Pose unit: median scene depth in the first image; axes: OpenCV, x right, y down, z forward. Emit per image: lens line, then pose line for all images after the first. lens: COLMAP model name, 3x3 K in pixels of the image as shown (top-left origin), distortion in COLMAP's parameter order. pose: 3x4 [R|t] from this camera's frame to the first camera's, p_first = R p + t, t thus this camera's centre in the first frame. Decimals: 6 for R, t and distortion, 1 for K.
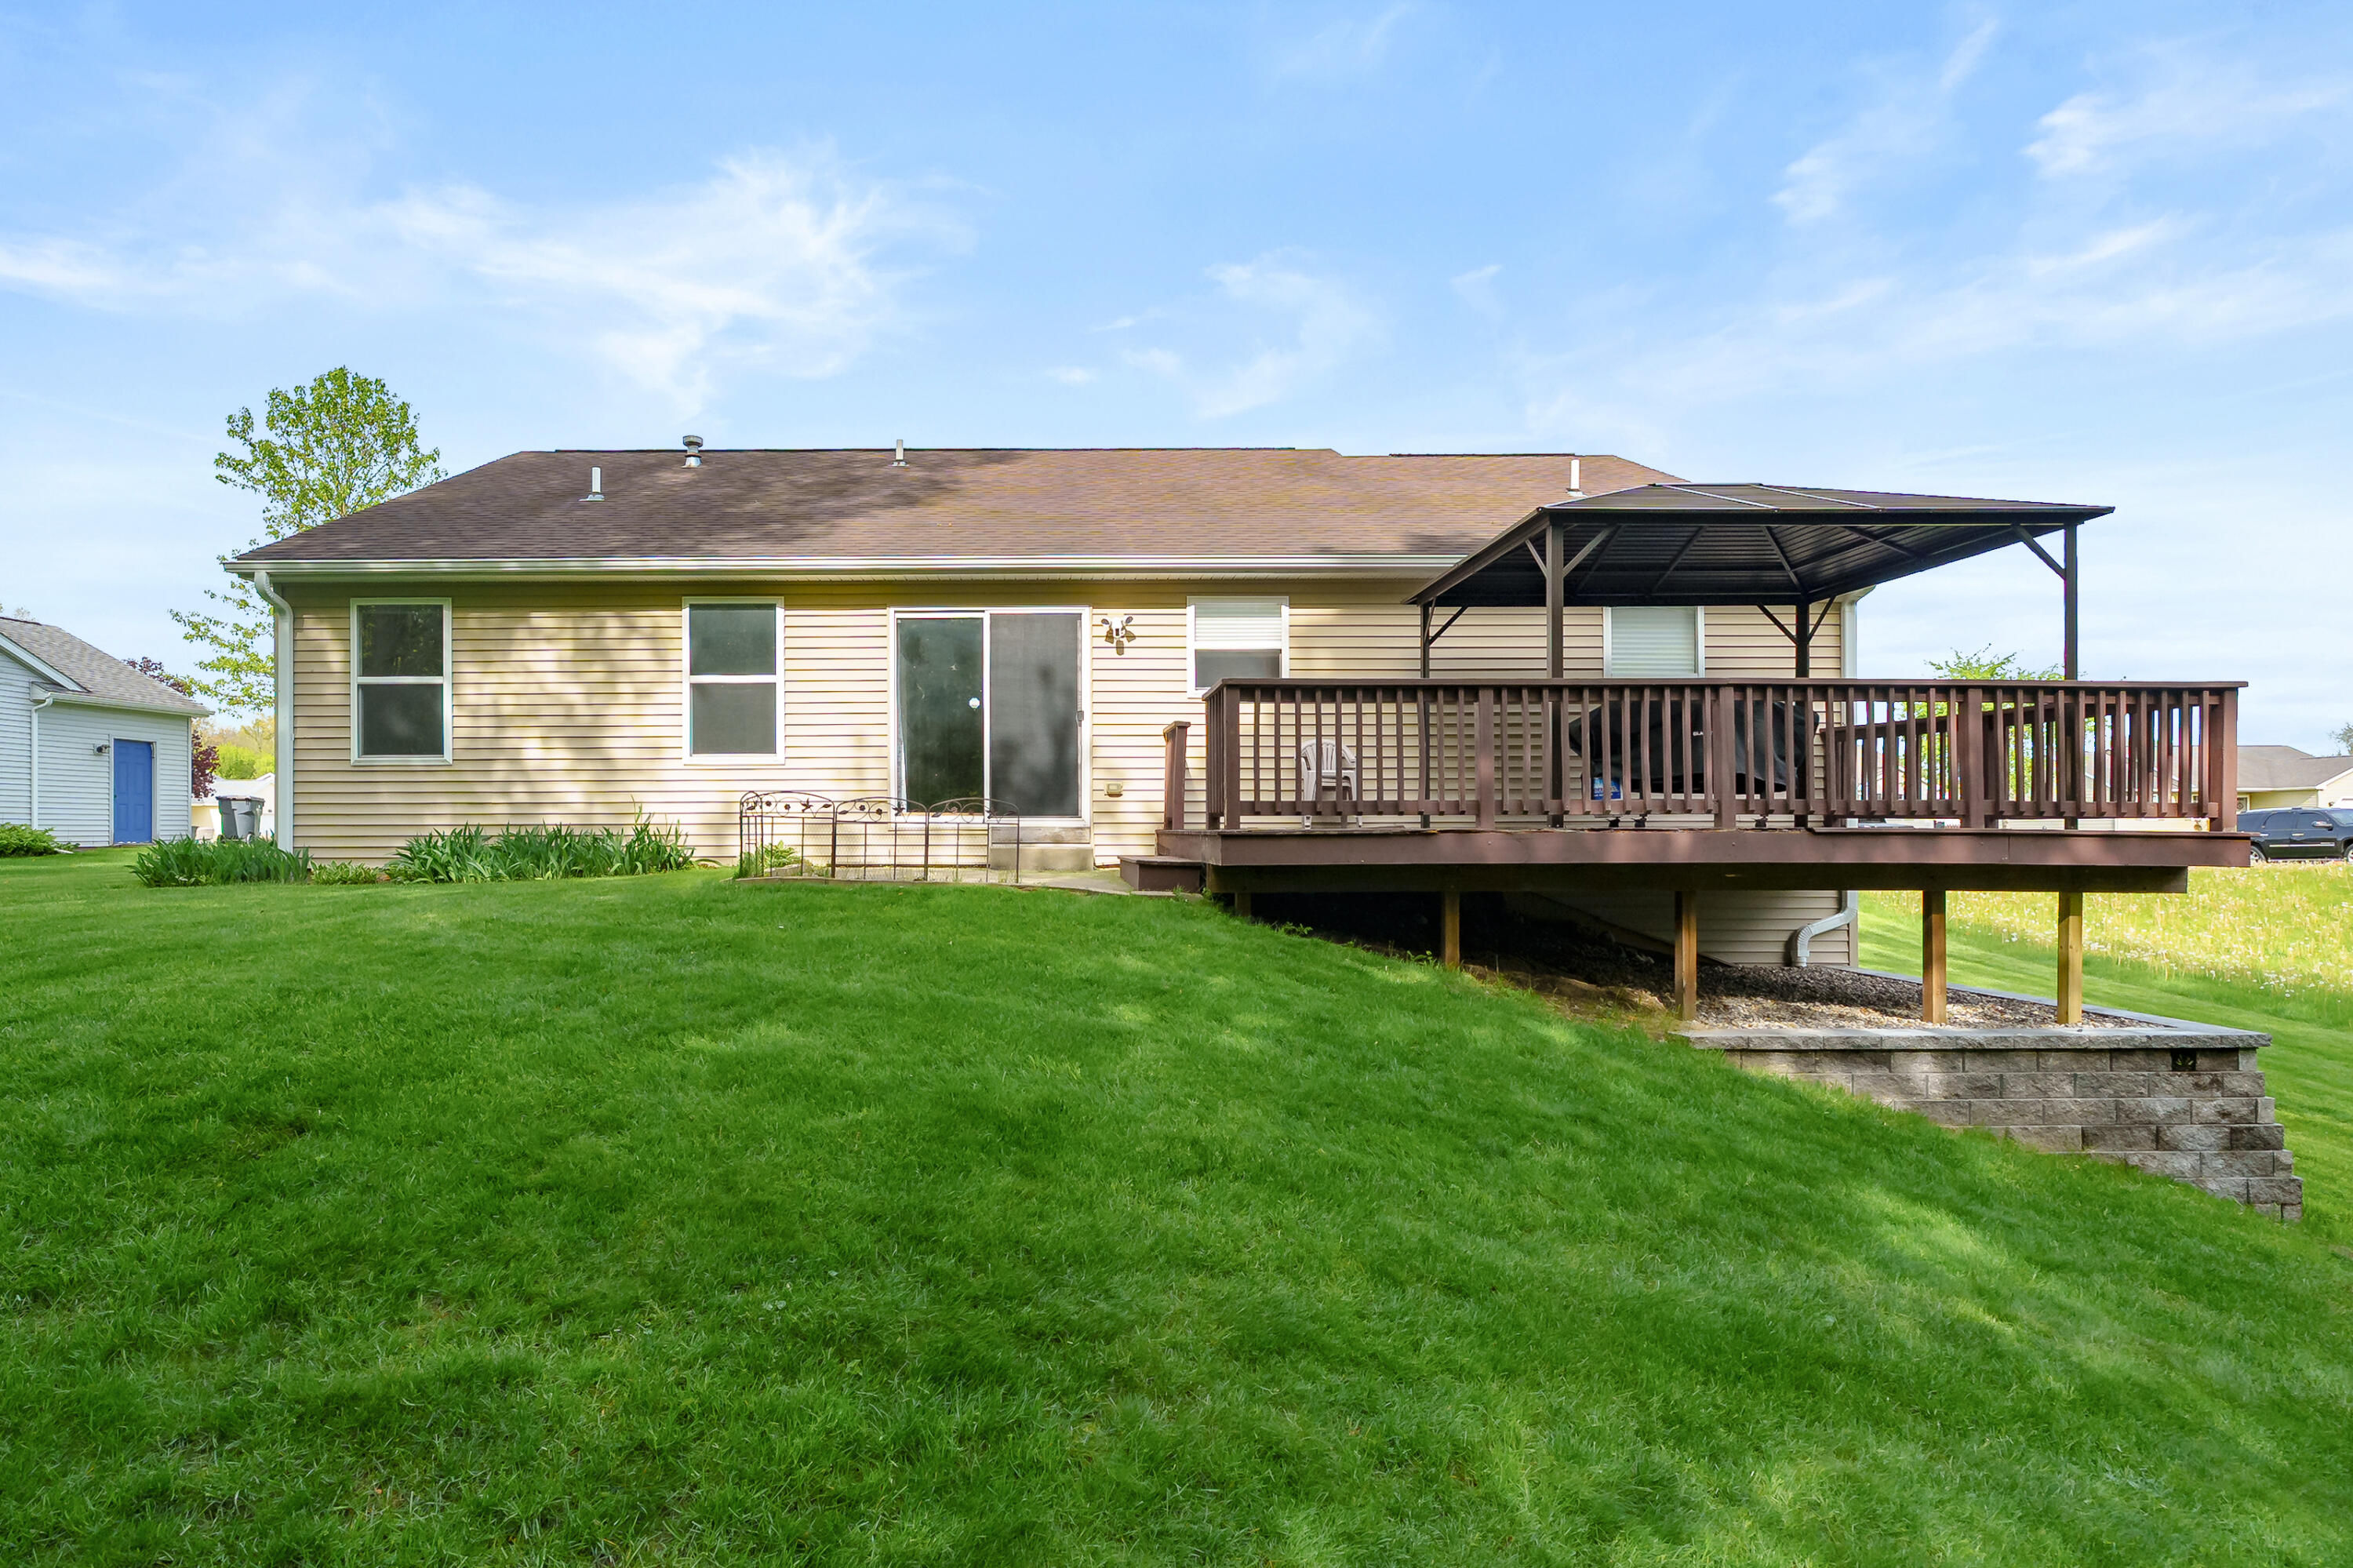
lens RADIAL K [[1071.5, 0, 1176.5], [0, 1071.5, 805.4], [0, 0, 1]] dist [-0.005353, 0.001686]
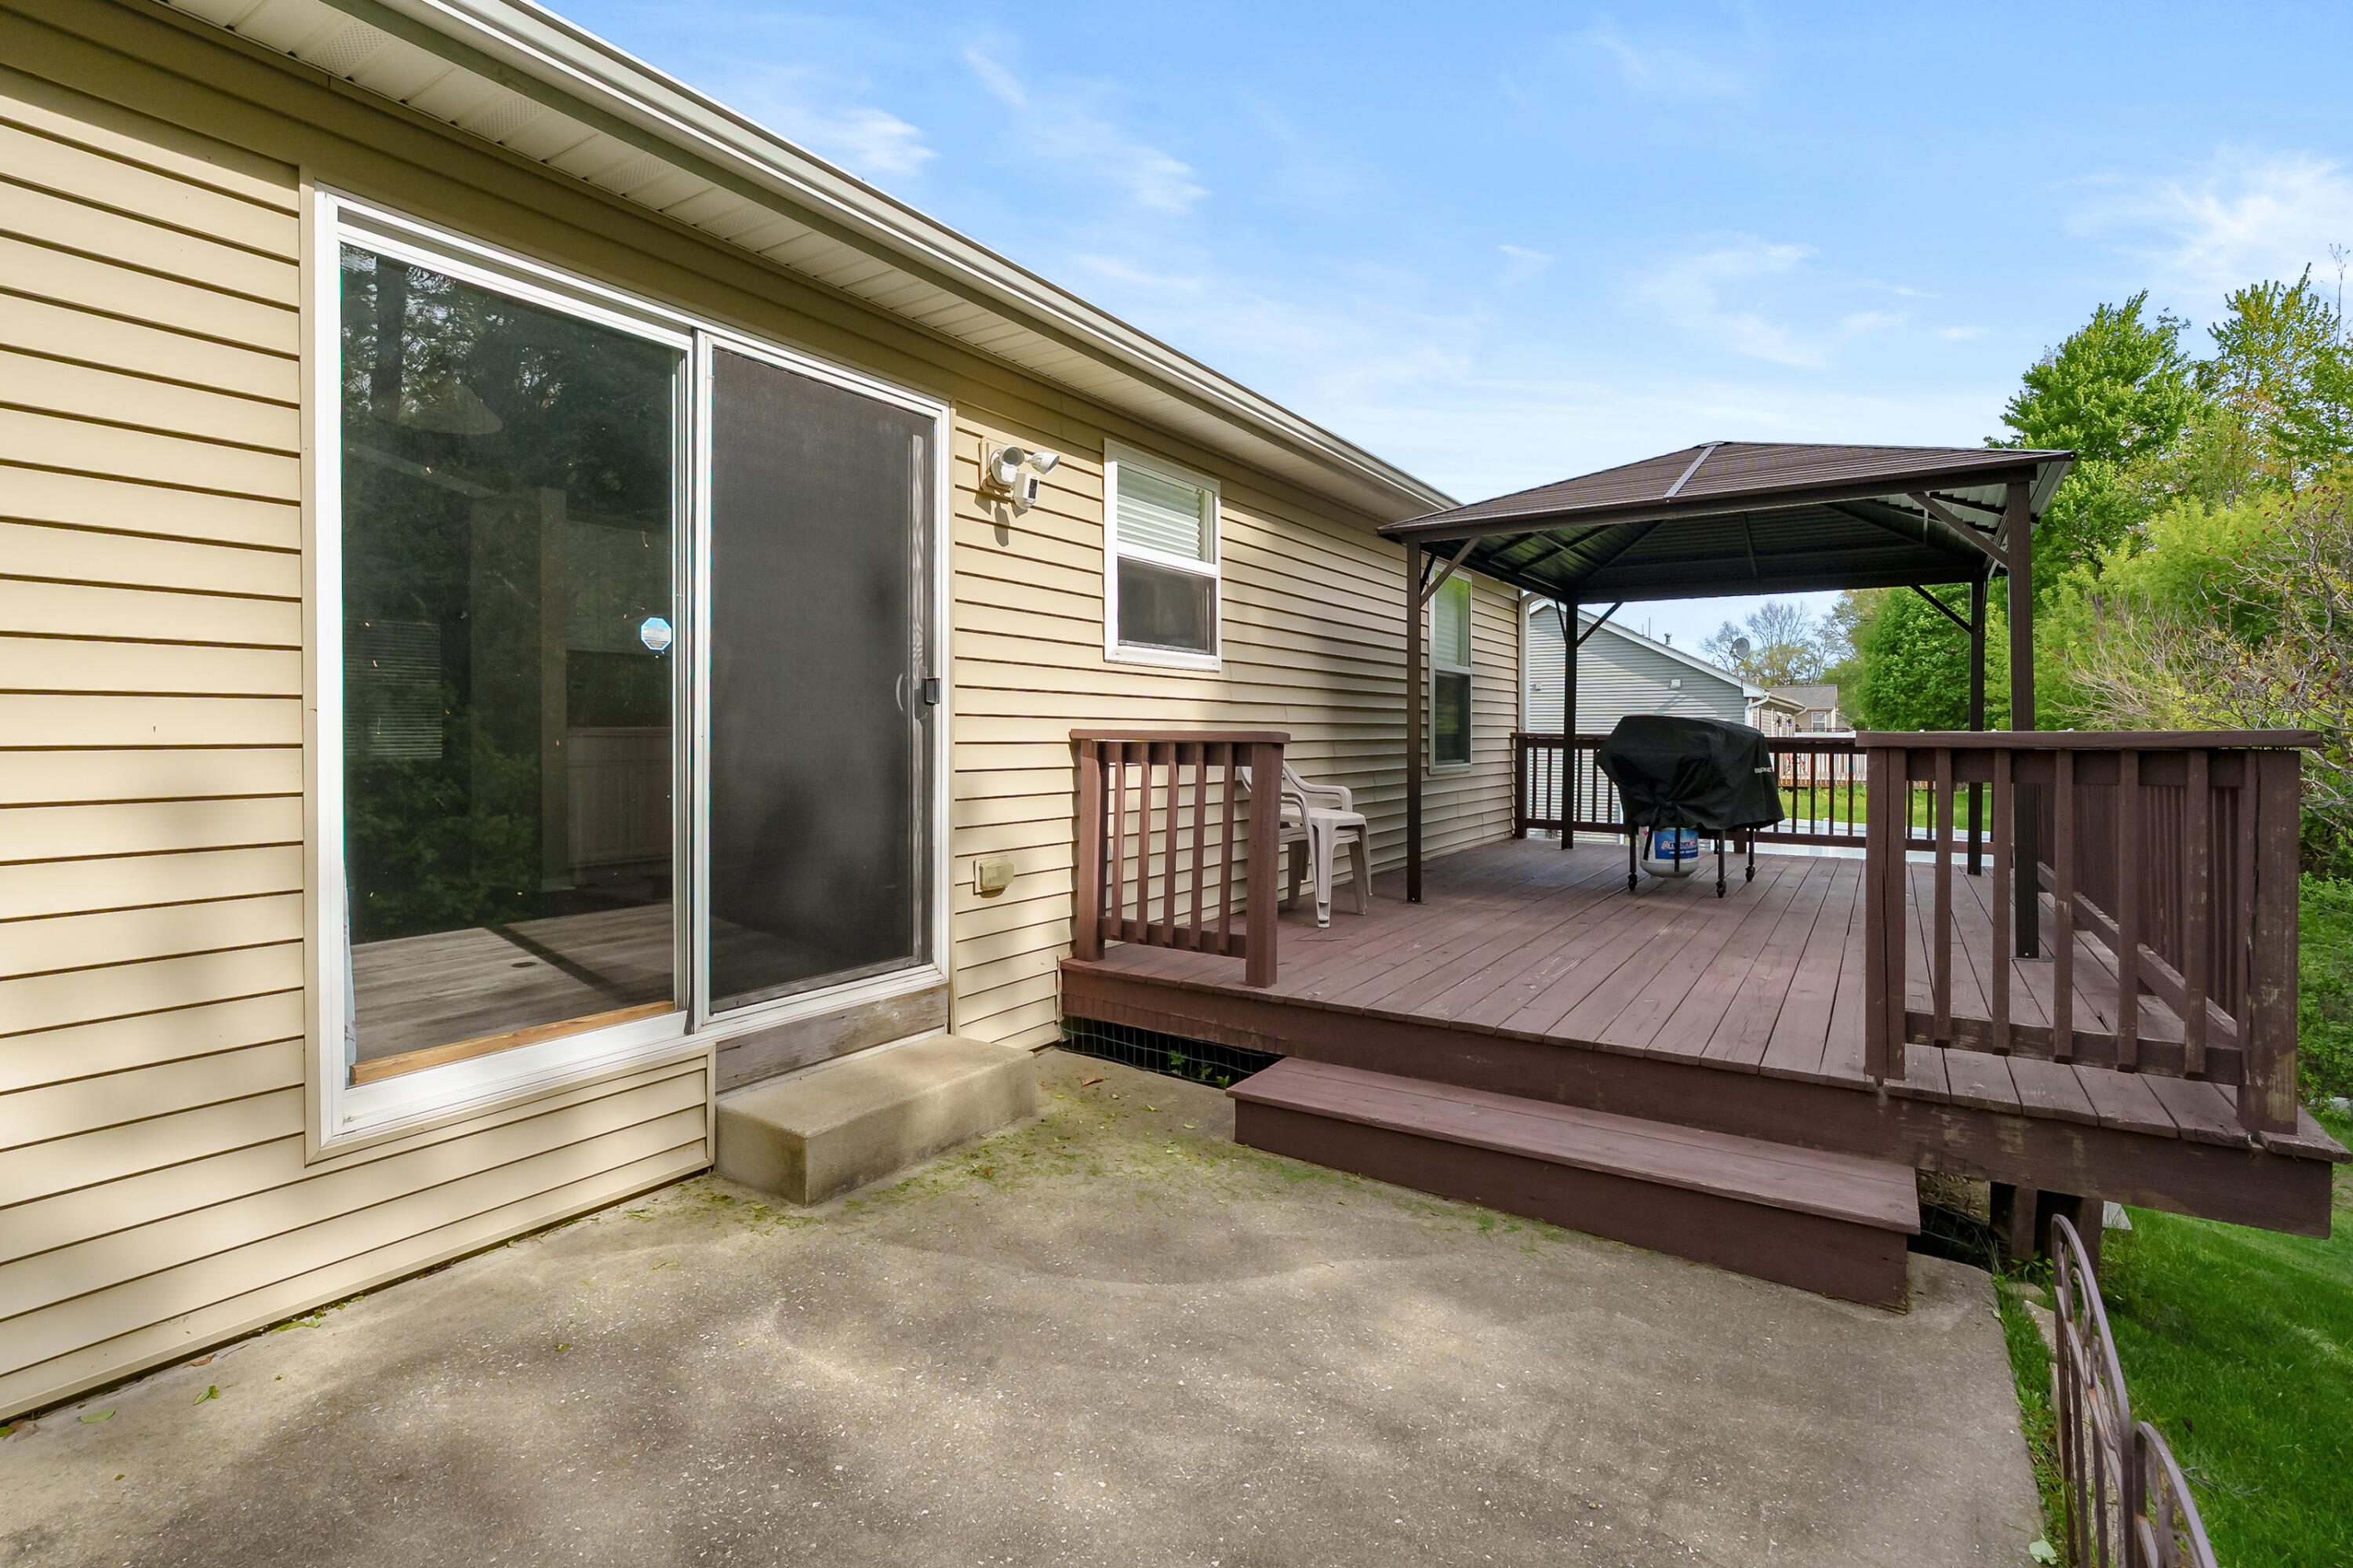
lens RADIAL K [[1071.5, 0, 1190.7], [0, 1071.5, 727.3], [0, 0, 1]] dist [-0.005353, 0.001686]
pose [[0.567760, 0.011868, 0.823109, -0.350453], [-0.018534, 0.999827, -0.001633, -0.073208], [-0.822986, -0.014328, 0.567881, 0.722552]]
